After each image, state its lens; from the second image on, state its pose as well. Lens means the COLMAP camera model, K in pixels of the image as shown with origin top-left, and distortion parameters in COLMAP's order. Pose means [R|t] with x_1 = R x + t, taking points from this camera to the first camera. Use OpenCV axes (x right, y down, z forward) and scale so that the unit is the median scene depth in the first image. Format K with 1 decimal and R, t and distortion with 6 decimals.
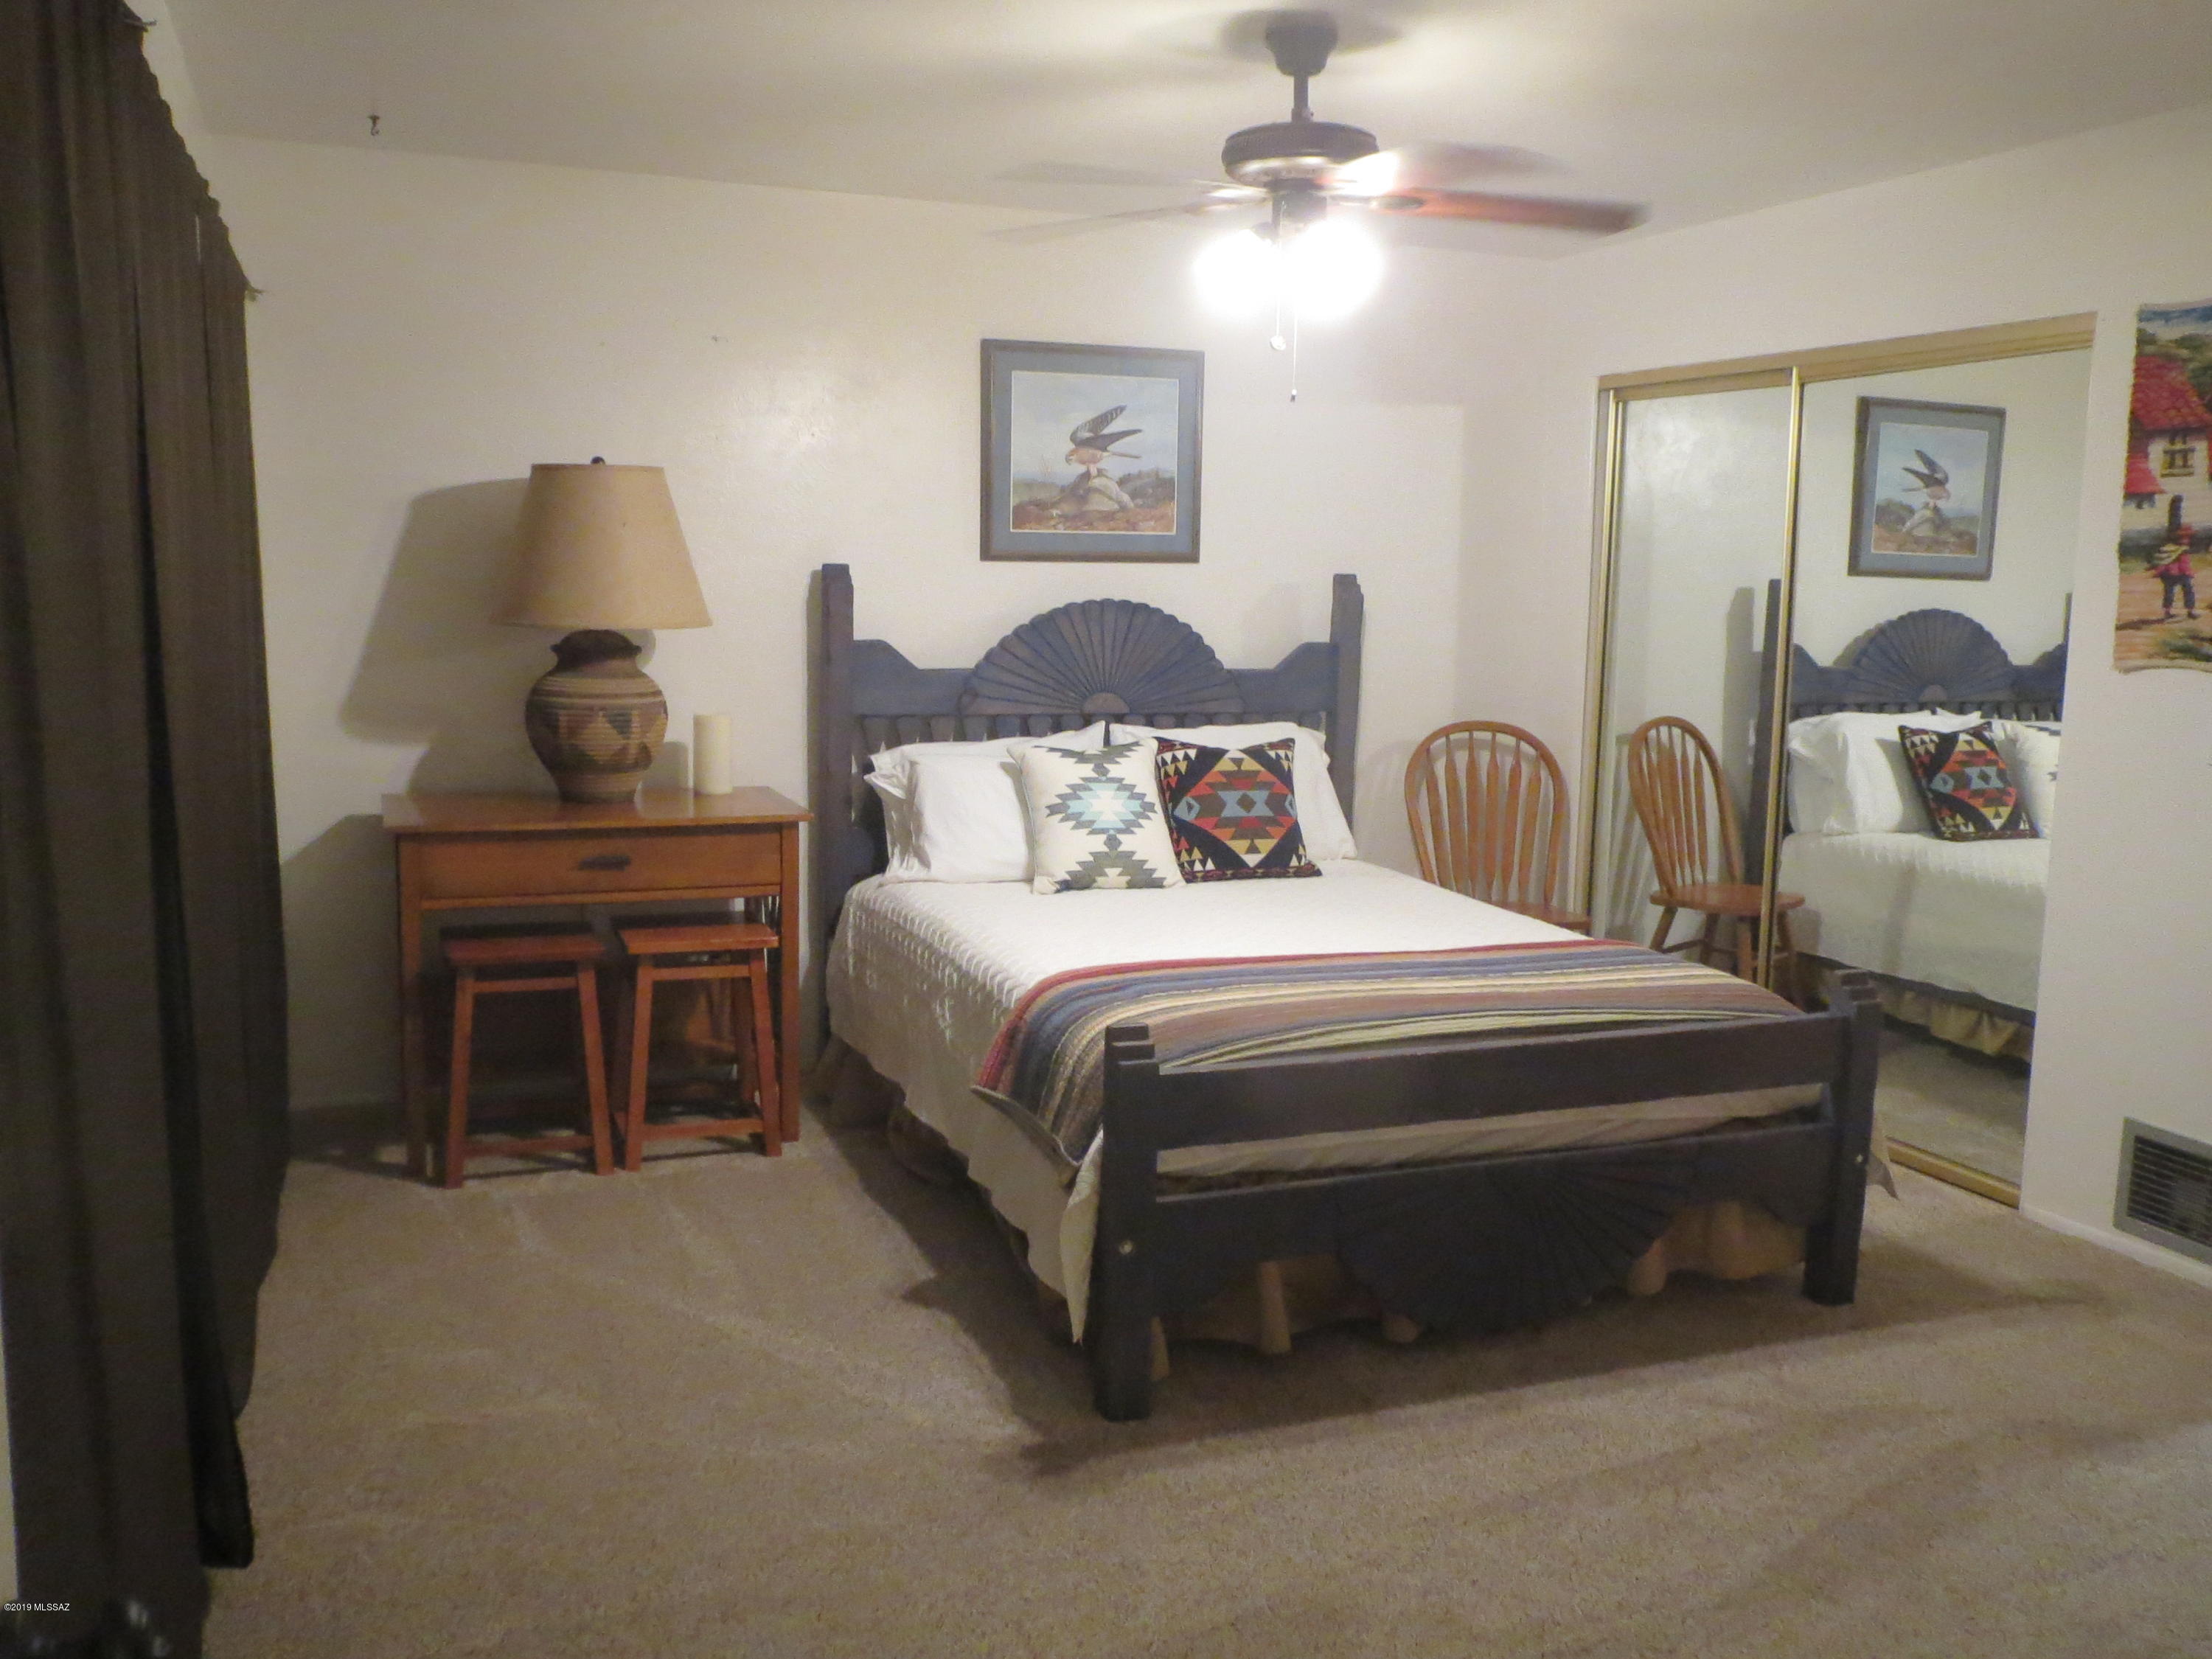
lens RADIAL K [[1834.7, 0, 1104.1], [0, 1834.7, 821.3], [0, 0, 1]] dist [-0.046487, 0.044890]
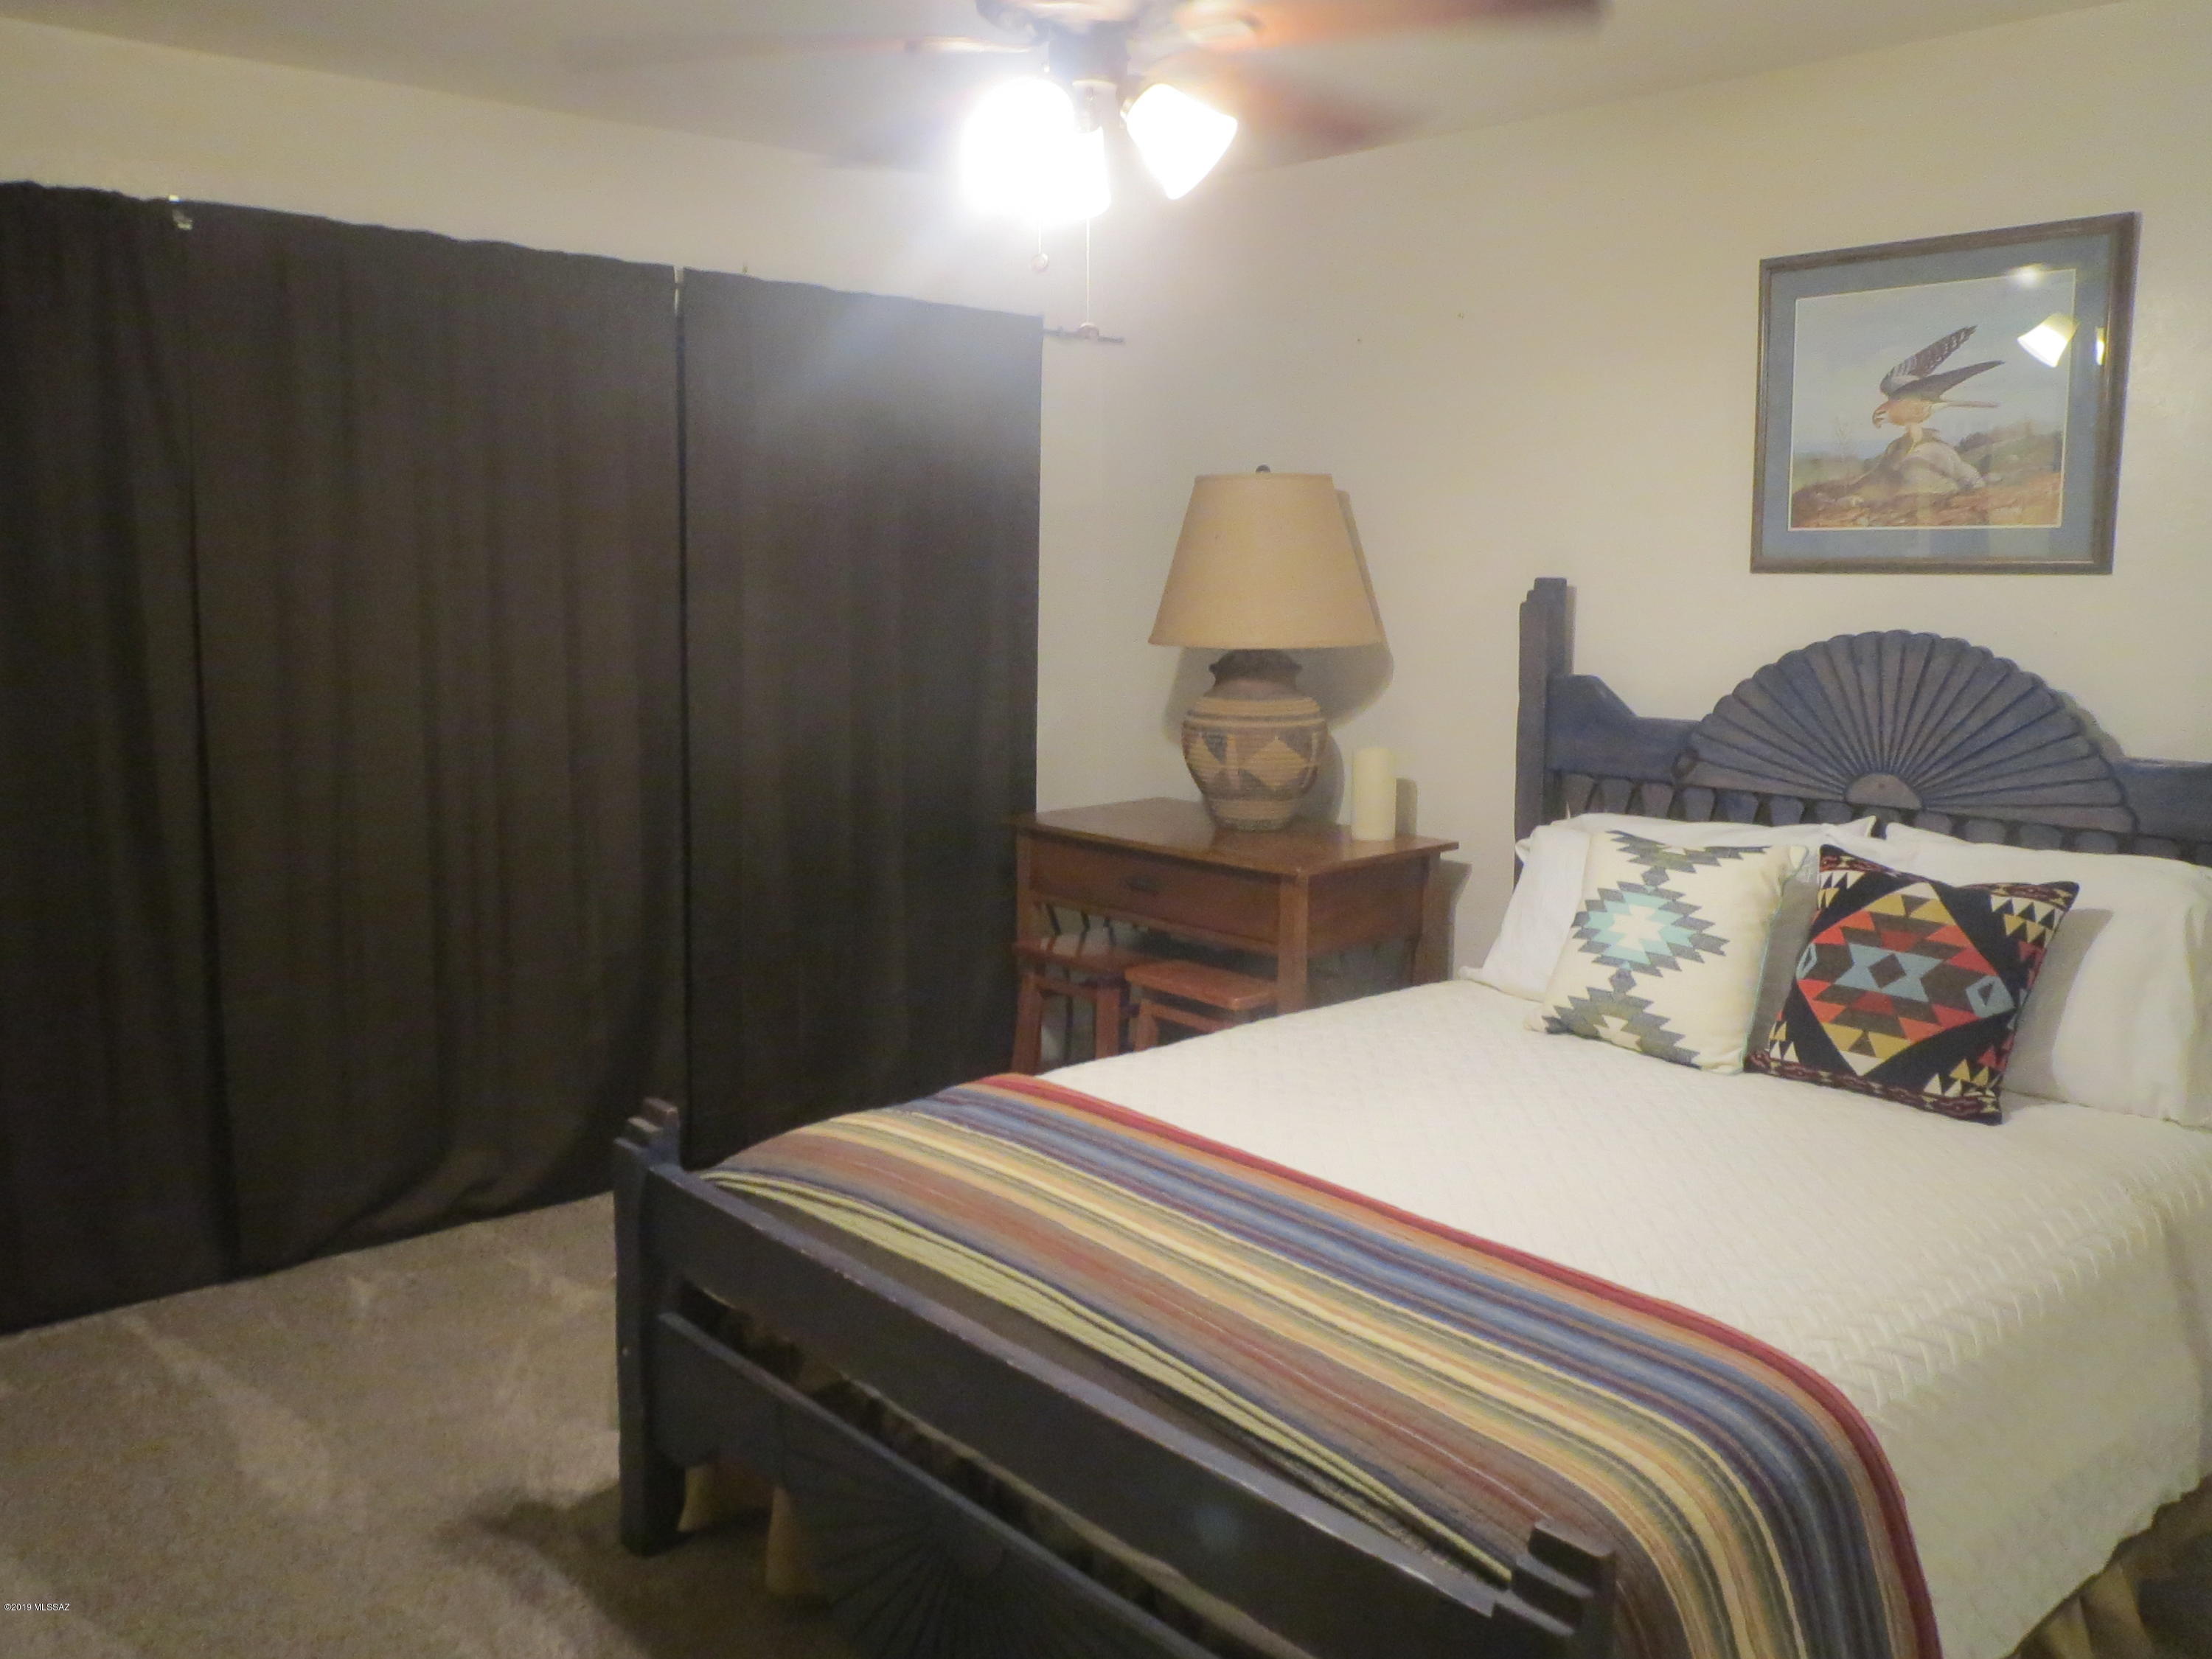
lens RADIAL K [[1834.7, 0, 1107.8], [0, 1834.7, 837.7], [0, 0, 1]] dist [-0.046487, 0.044890]
pose [[0.351650, 0.122959, -0.928021, 0.519765], [-0.131130, 0.988032, 0.081222, -0.065973], [0.926902, 0.093130, 0.363565, 0.524854]]
